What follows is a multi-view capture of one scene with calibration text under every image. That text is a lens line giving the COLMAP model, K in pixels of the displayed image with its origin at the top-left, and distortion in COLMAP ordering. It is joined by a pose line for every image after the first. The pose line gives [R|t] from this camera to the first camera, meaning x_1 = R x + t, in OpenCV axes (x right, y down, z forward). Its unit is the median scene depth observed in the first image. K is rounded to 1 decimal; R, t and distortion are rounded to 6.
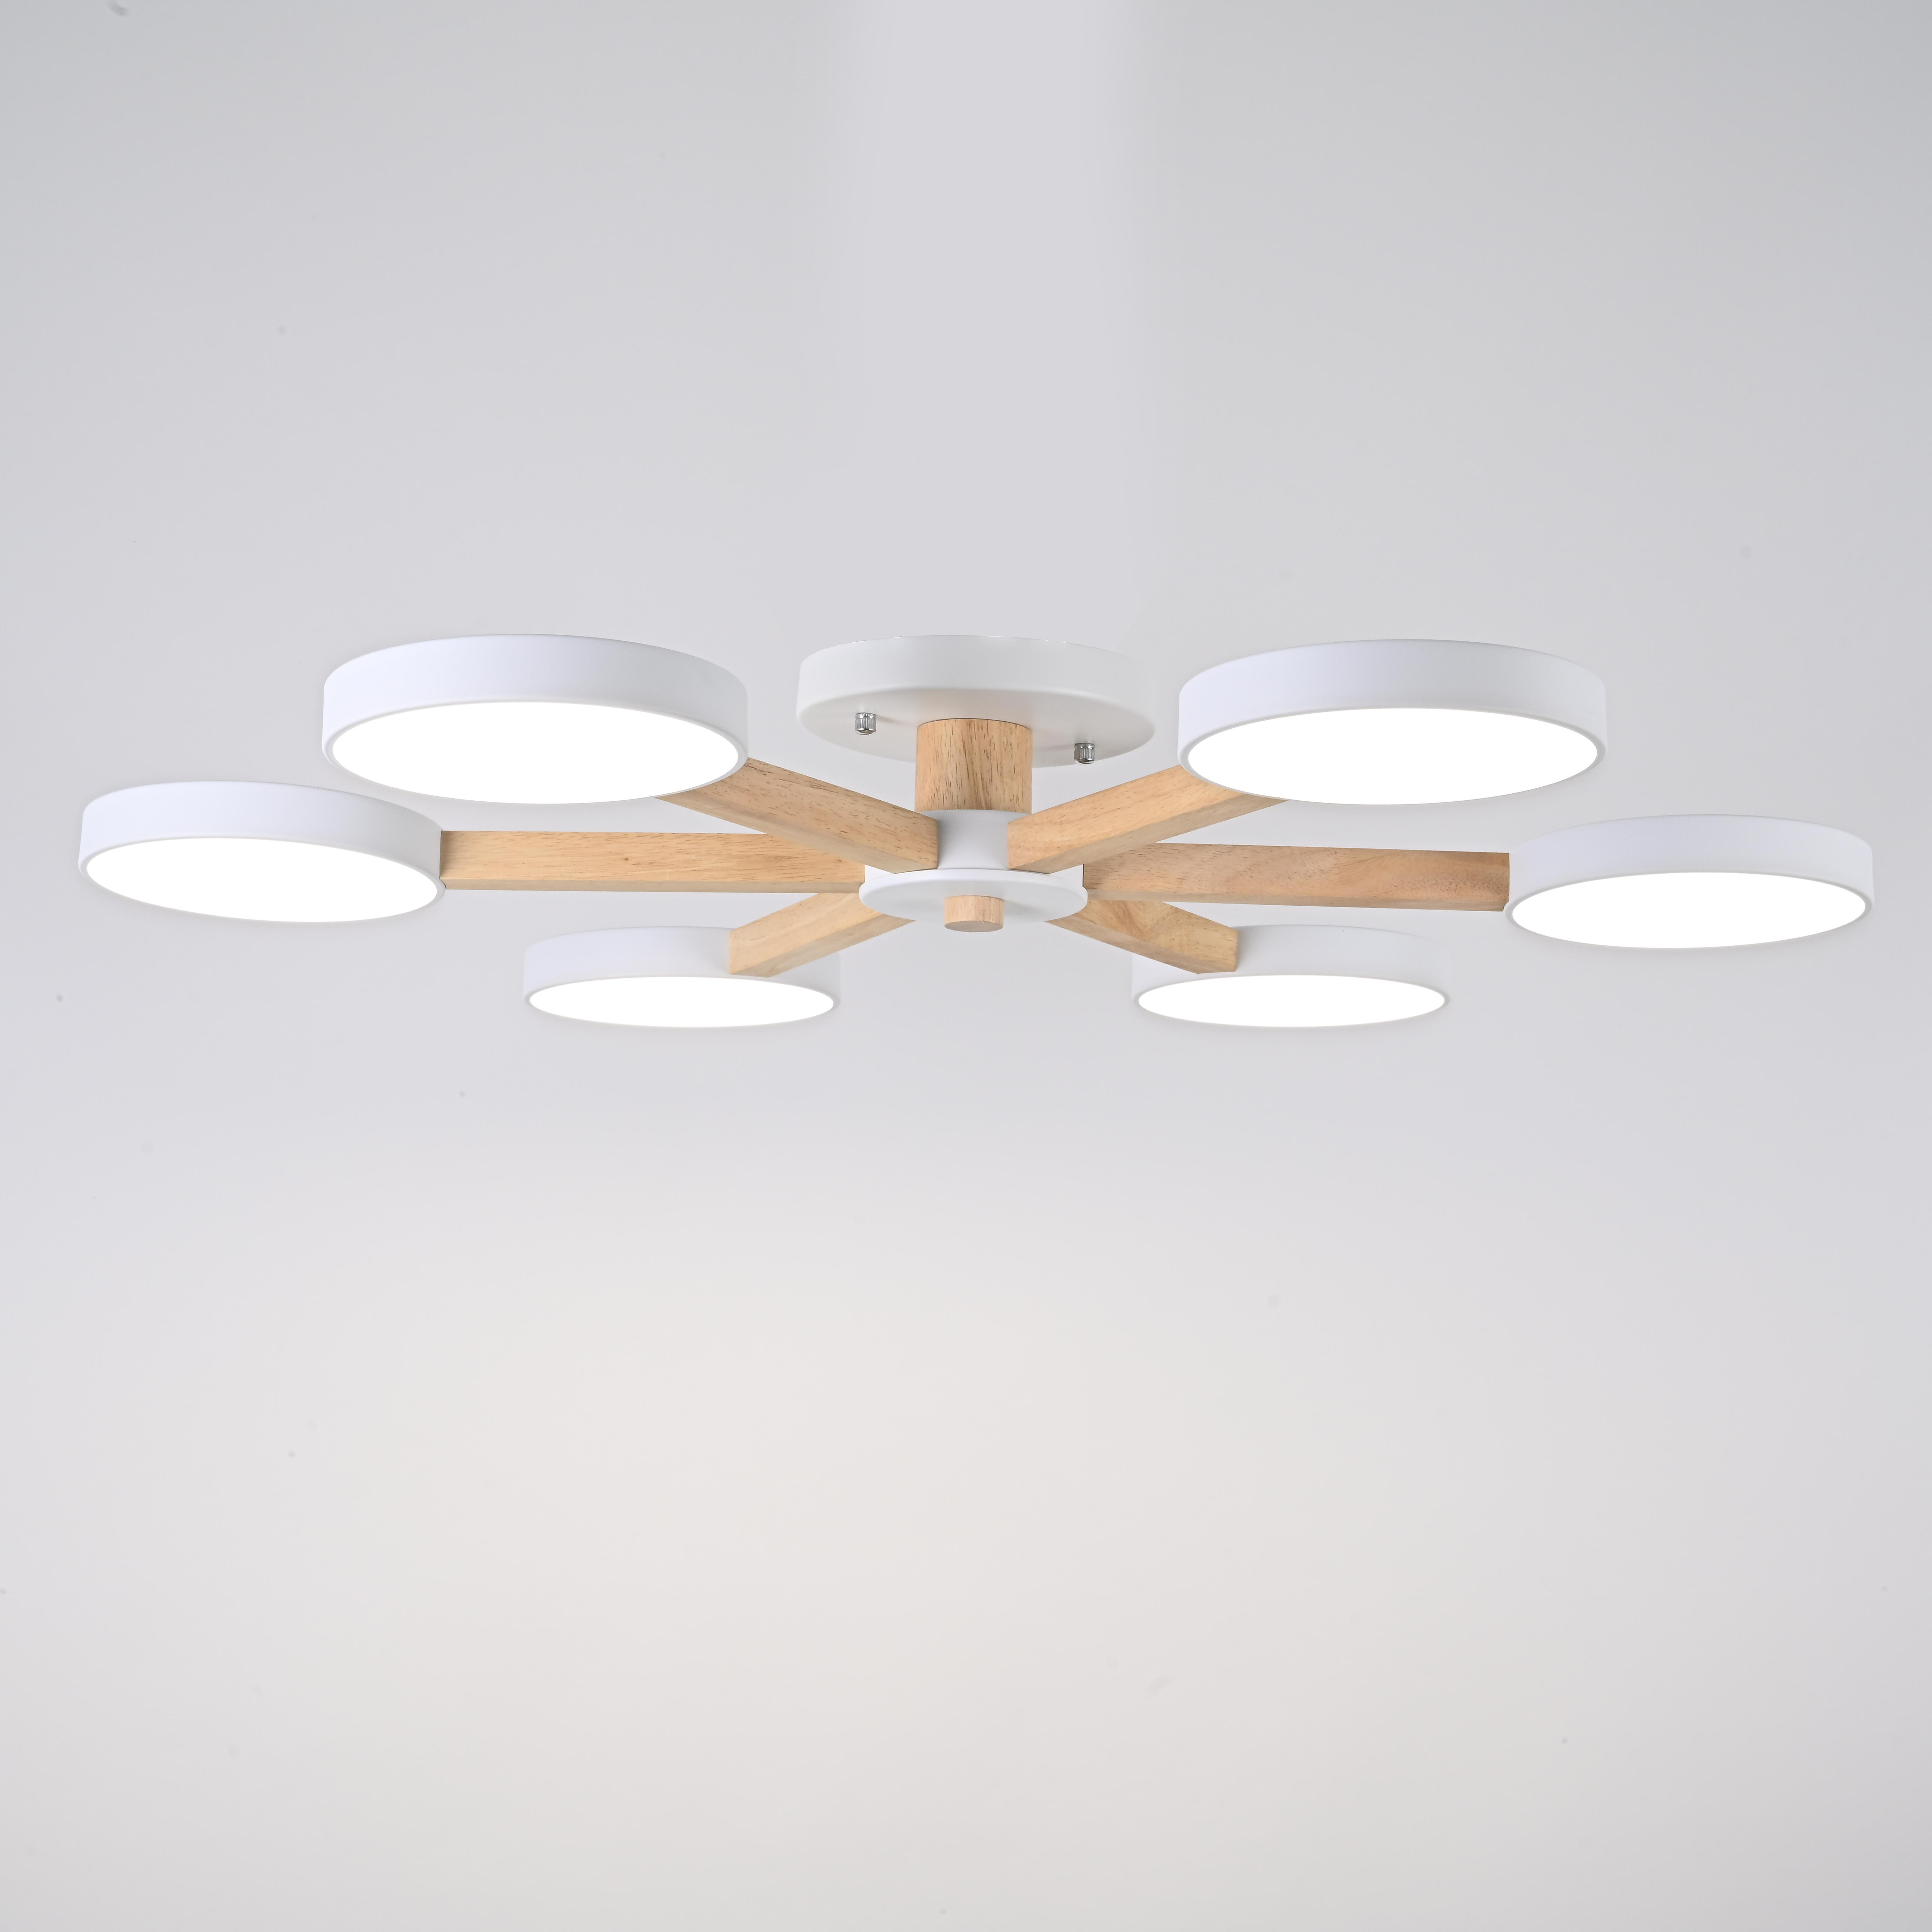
lens RADIAL K [[4254.1, 0, 958.2], [0, 4254.1, 964.5], [0, 0, 1]] dist [0.093498, 0.000000]
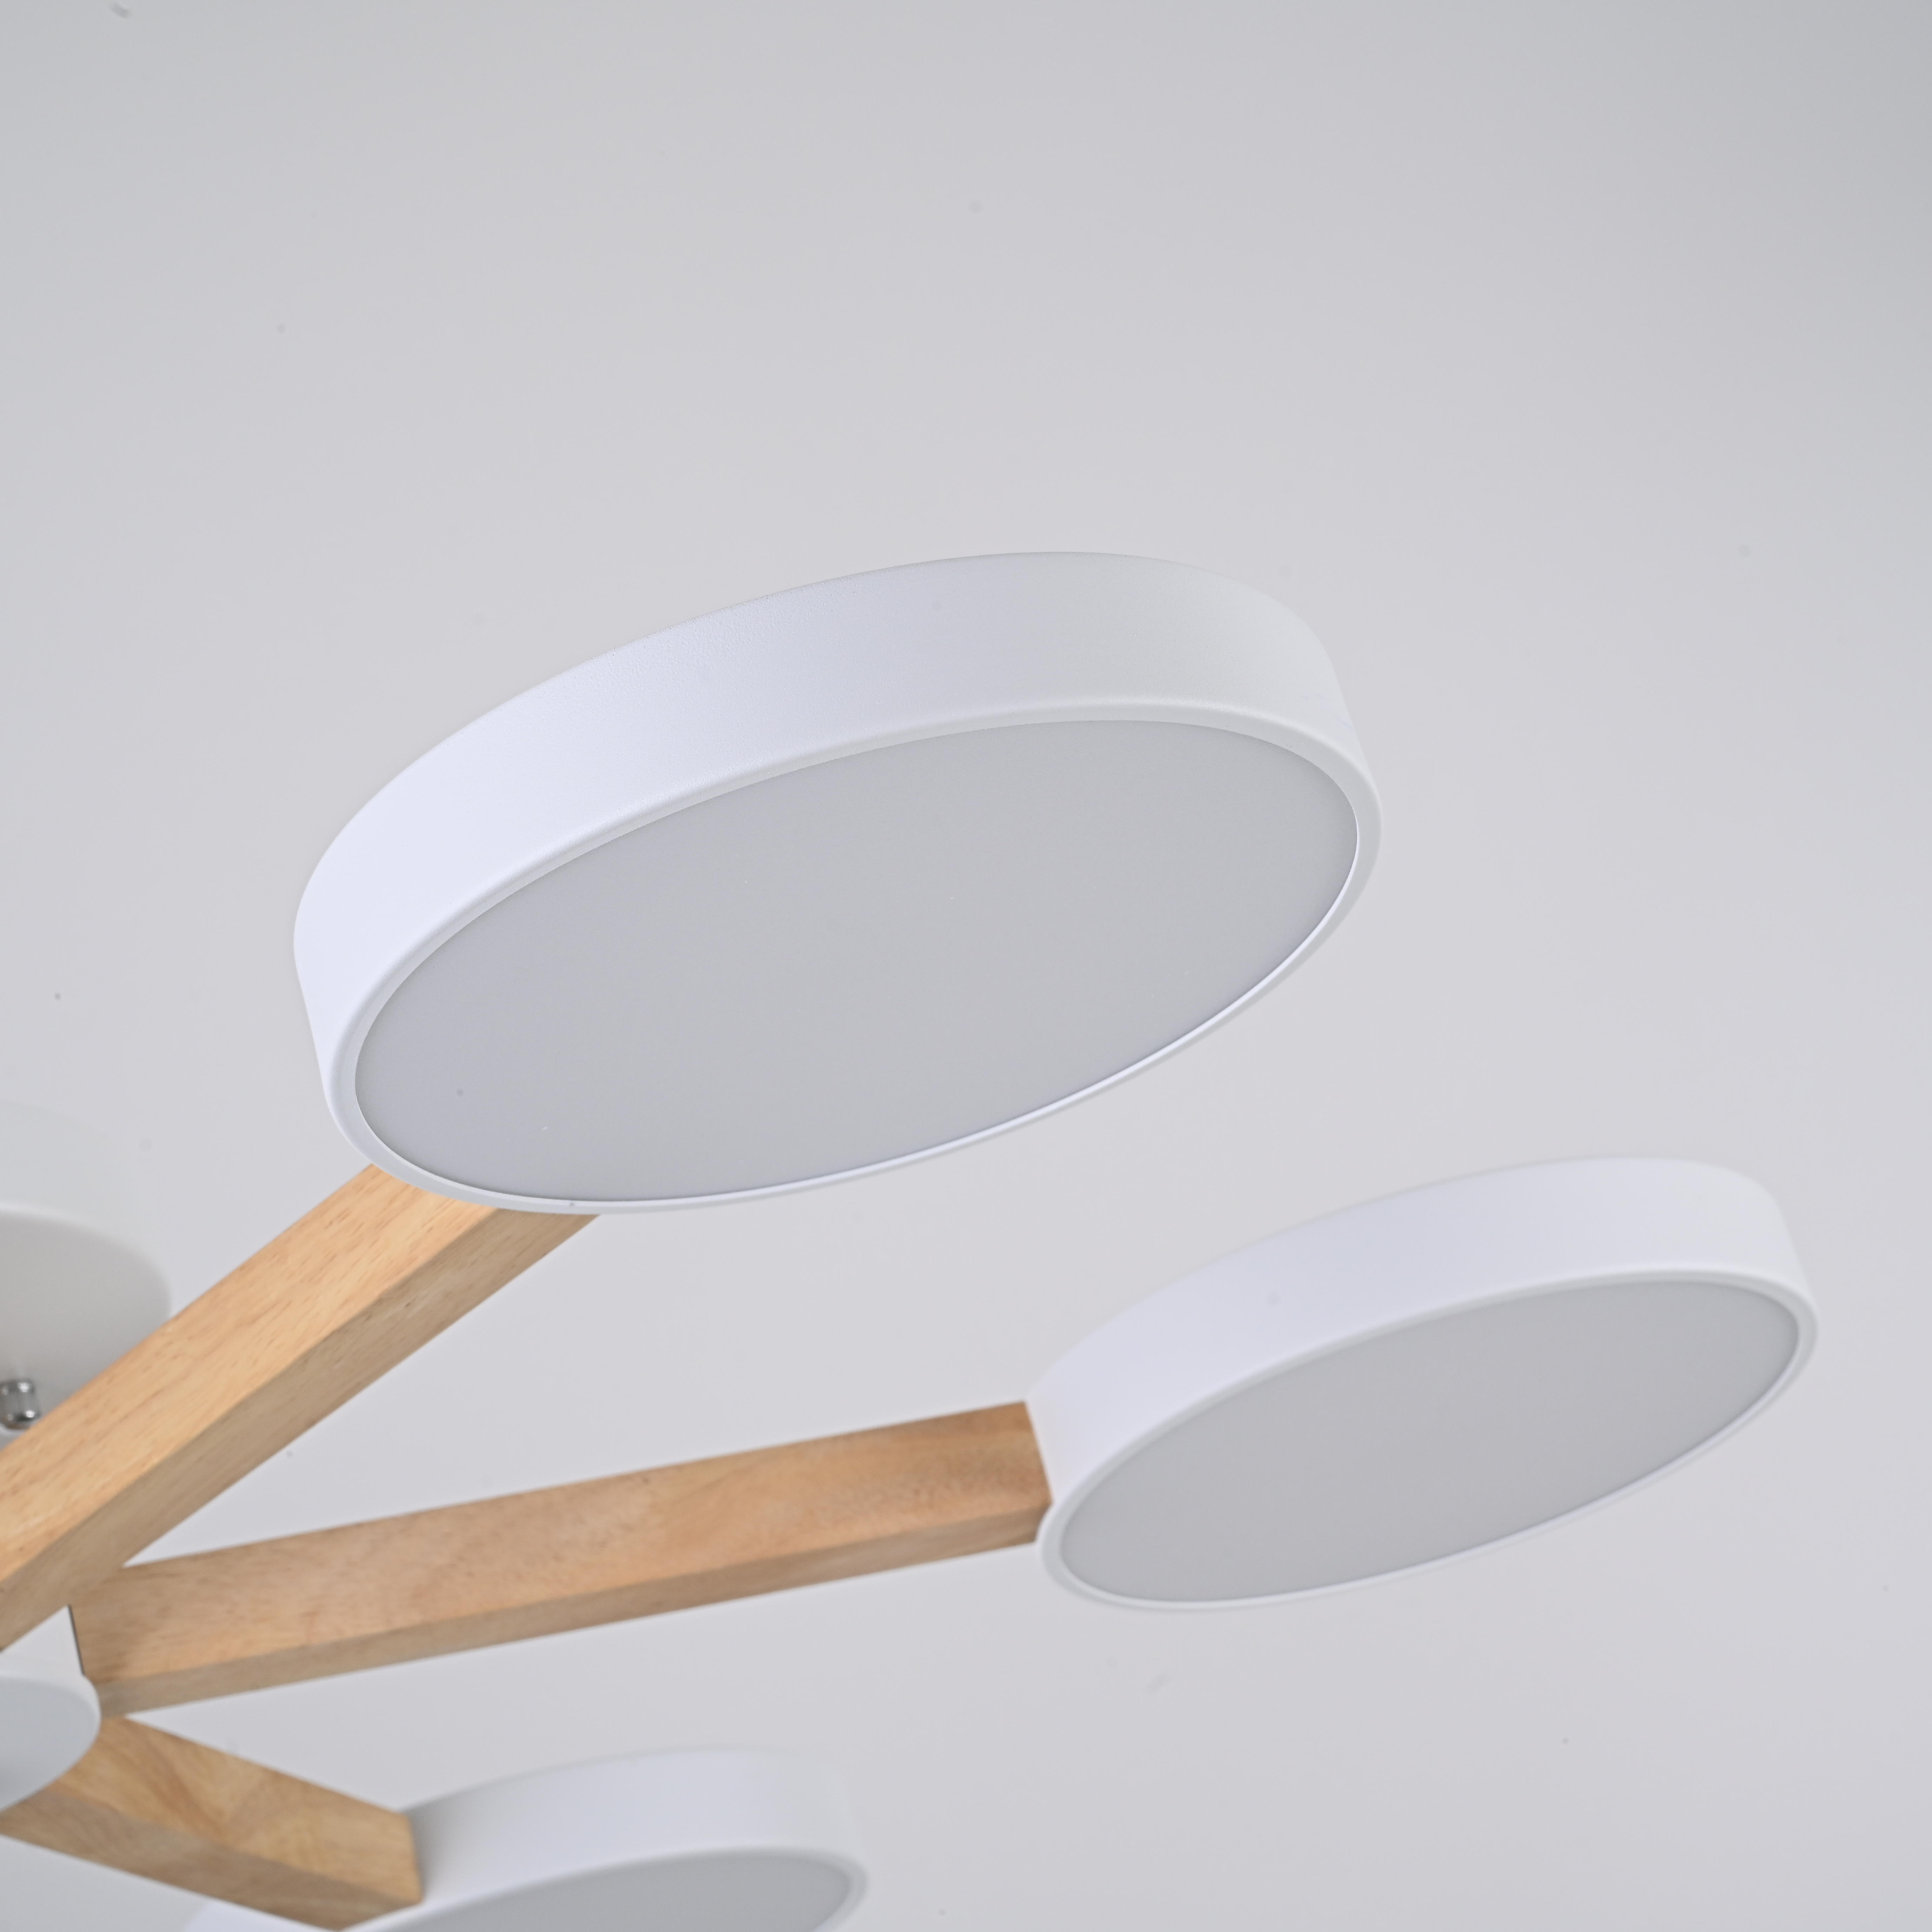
lens RADIAL K [[5747.6, 0, 968.8], [0, 5747.6, 969.5], [0, 0, 1]] dist [0.017440, 0.000000]
pose [[0.948418, -0.183039, 0.258845, -0.021735], [0.240059, 0.947934, -0.209266, 0.054548], [-0.207064, 0.260610, 0.942978, 0.430222]]
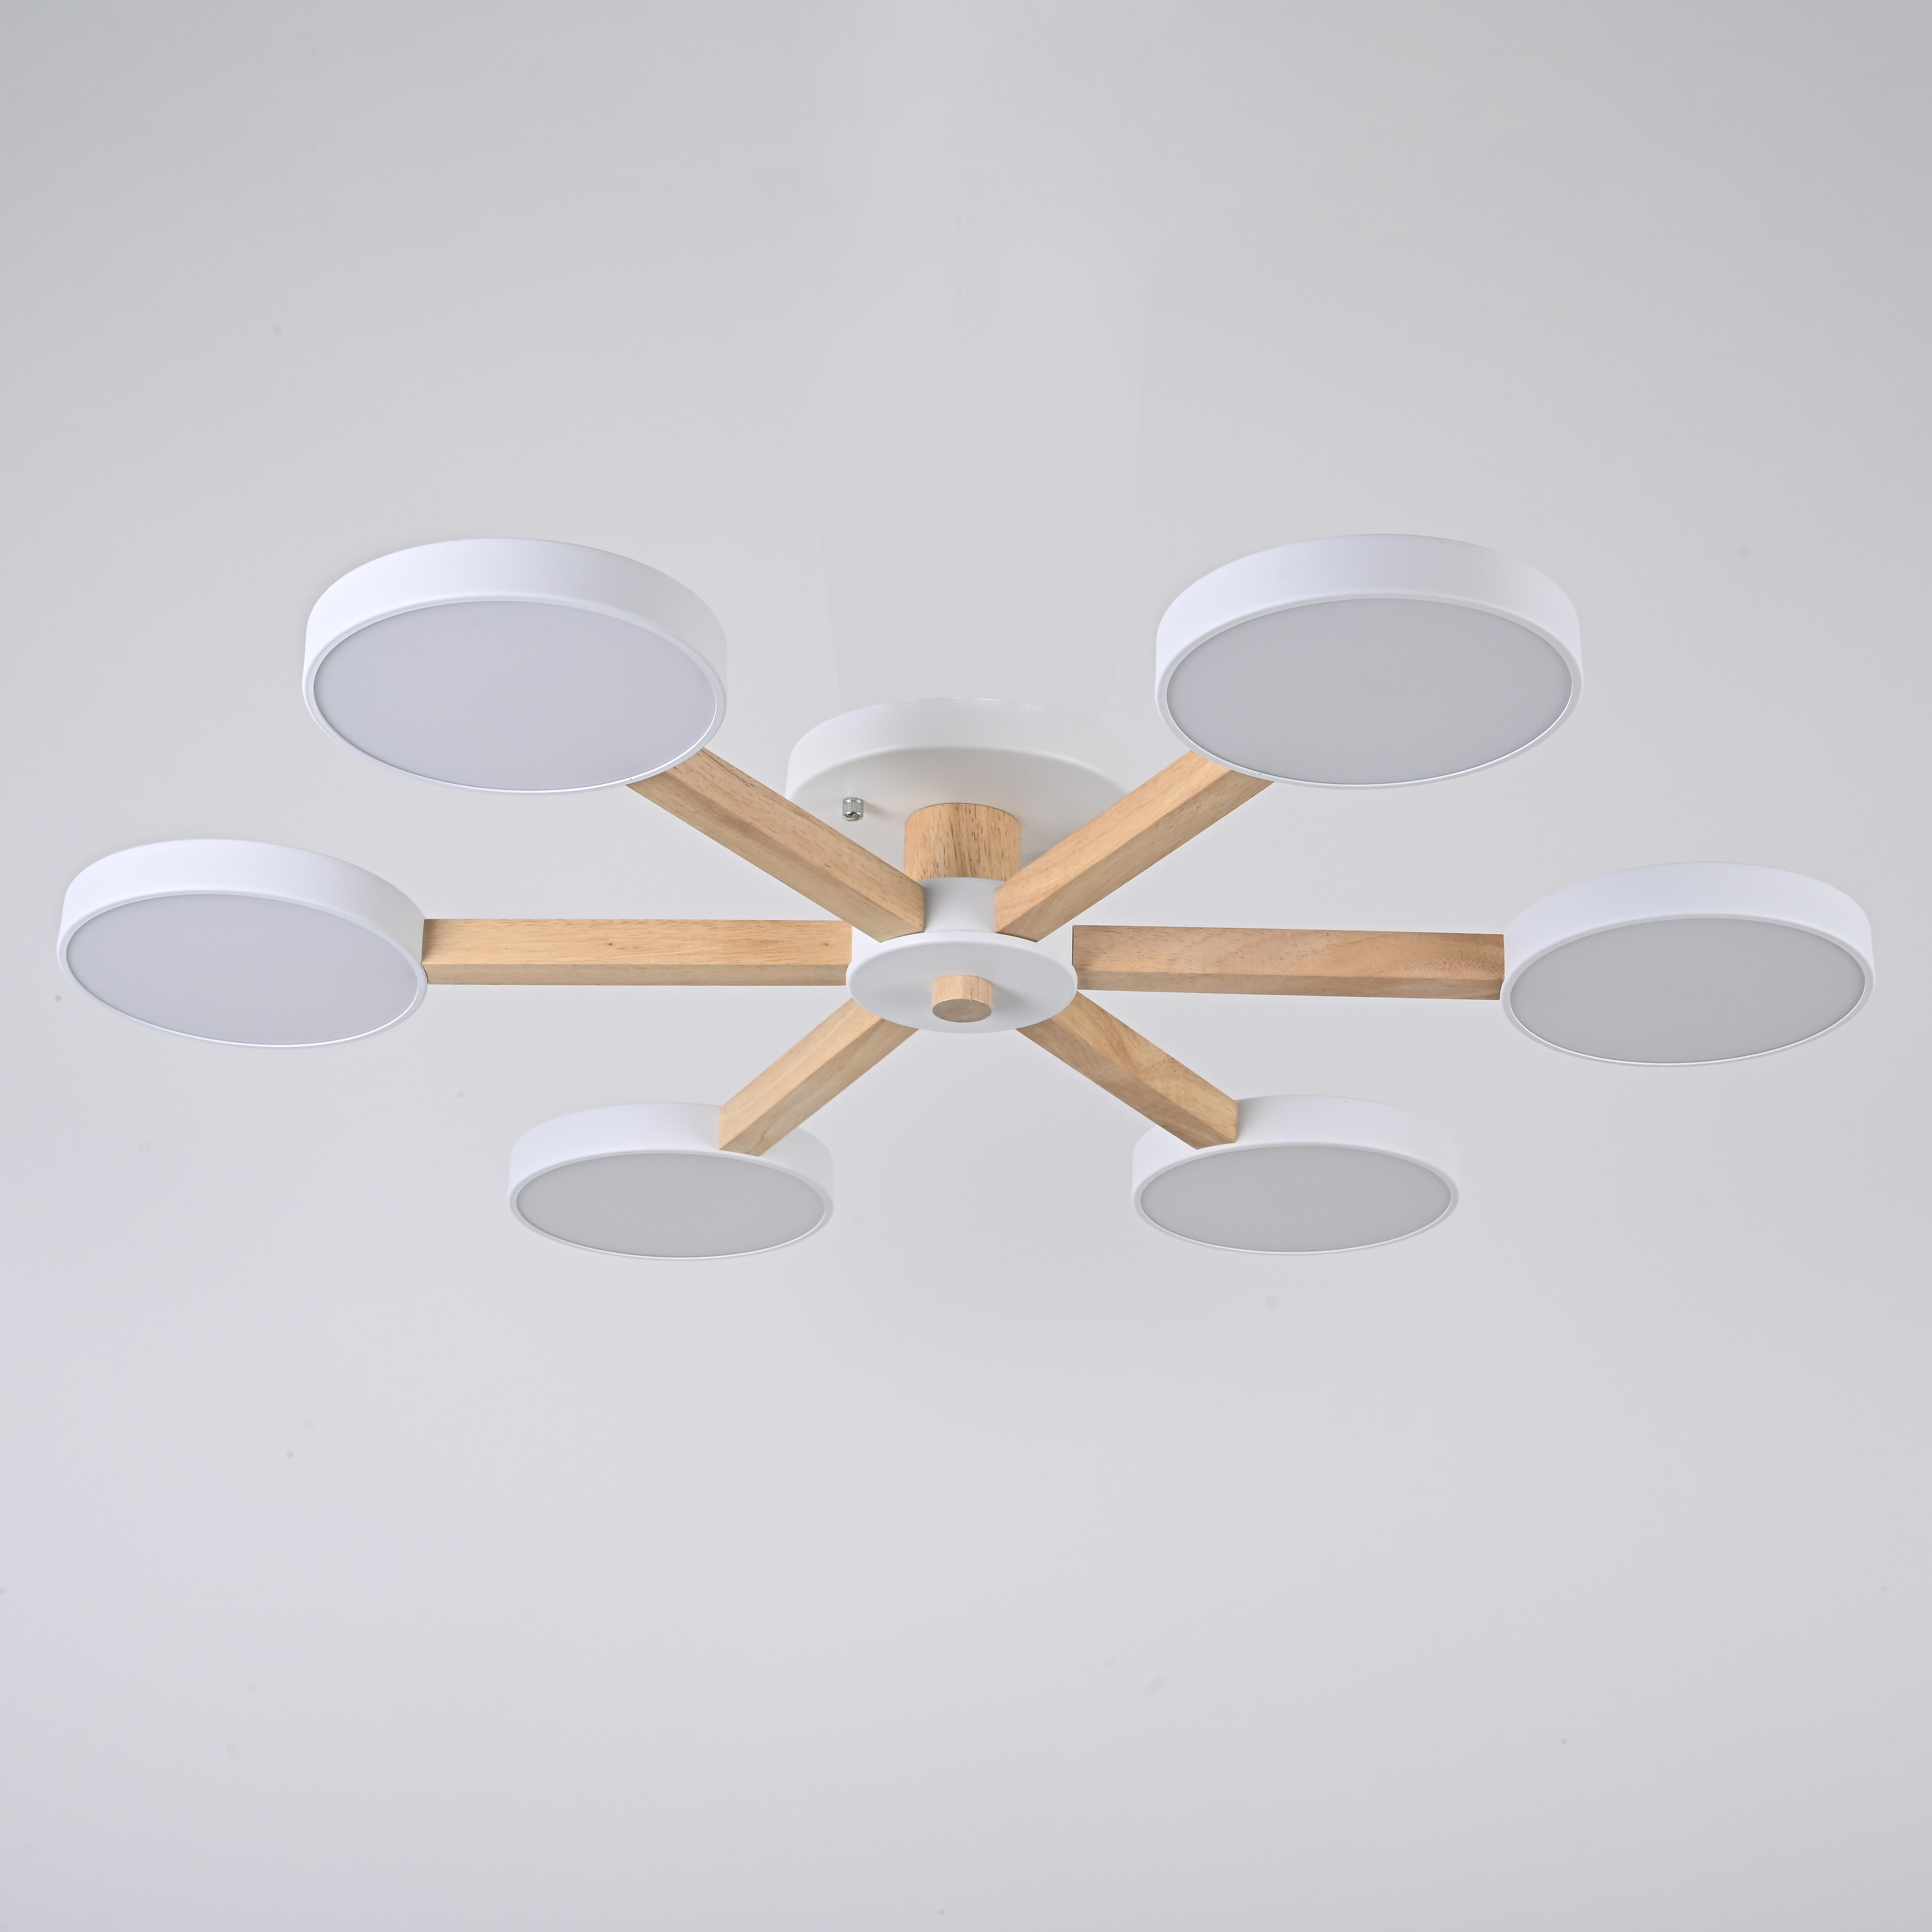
lens RADIAL K [[4462.3, 0, 969.7], [0, 4462.3, 962.4], [0, 0, 1]] dist [0.115412, 0.000000]
pose [[0.999959, -0.004281, -0.007985, 0.013786], [0.002330, 0.973207, -0.229920, 0.218487], [0.008756, 0.229892, 0.973177, -0.008477]]
